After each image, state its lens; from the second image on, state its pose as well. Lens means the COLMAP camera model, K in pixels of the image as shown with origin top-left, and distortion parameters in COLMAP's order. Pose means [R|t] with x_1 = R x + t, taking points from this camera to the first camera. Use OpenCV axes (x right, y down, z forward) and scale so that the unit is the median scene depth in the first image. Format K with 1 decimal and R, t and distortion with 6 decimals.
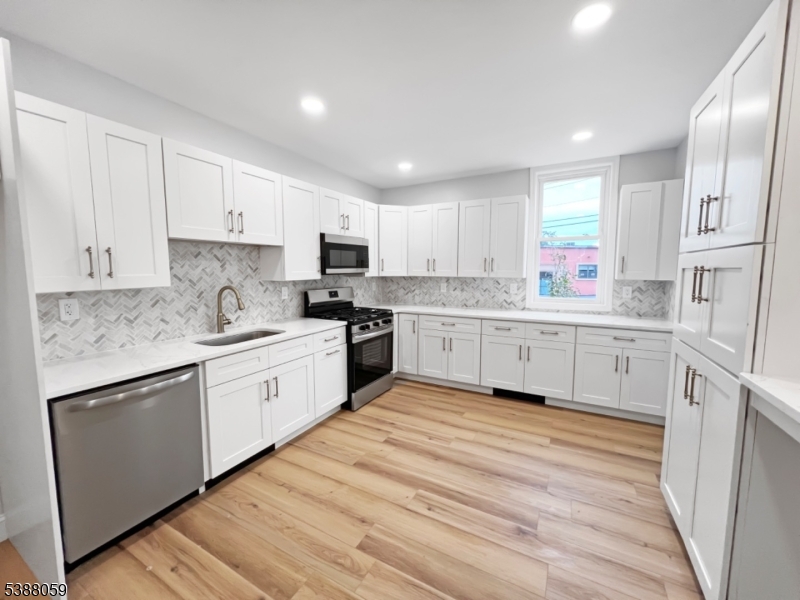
lens RADIAL K [[325.4, 0, 401.1], [0, 325.4, 299.1], [0, 0, 1]] dist [0.000562, 0.000599]
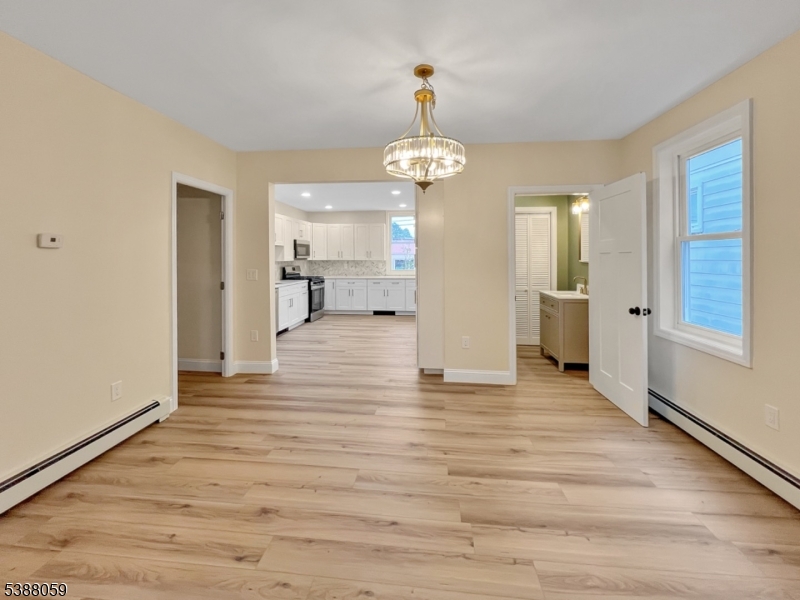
lens RADIAL K [[325.4, 0, 409.8], [0, 325.4, 264.2], [0, 0, 1]] dist [0.000562, 0.000599]
pose [[0.912553, -0.009772, 0.408841, -0.409171], [0.039138, 0.997213, -0.063522, 0.119400], [-0.407081, 0.073969, 0.910392, -1.188743]]
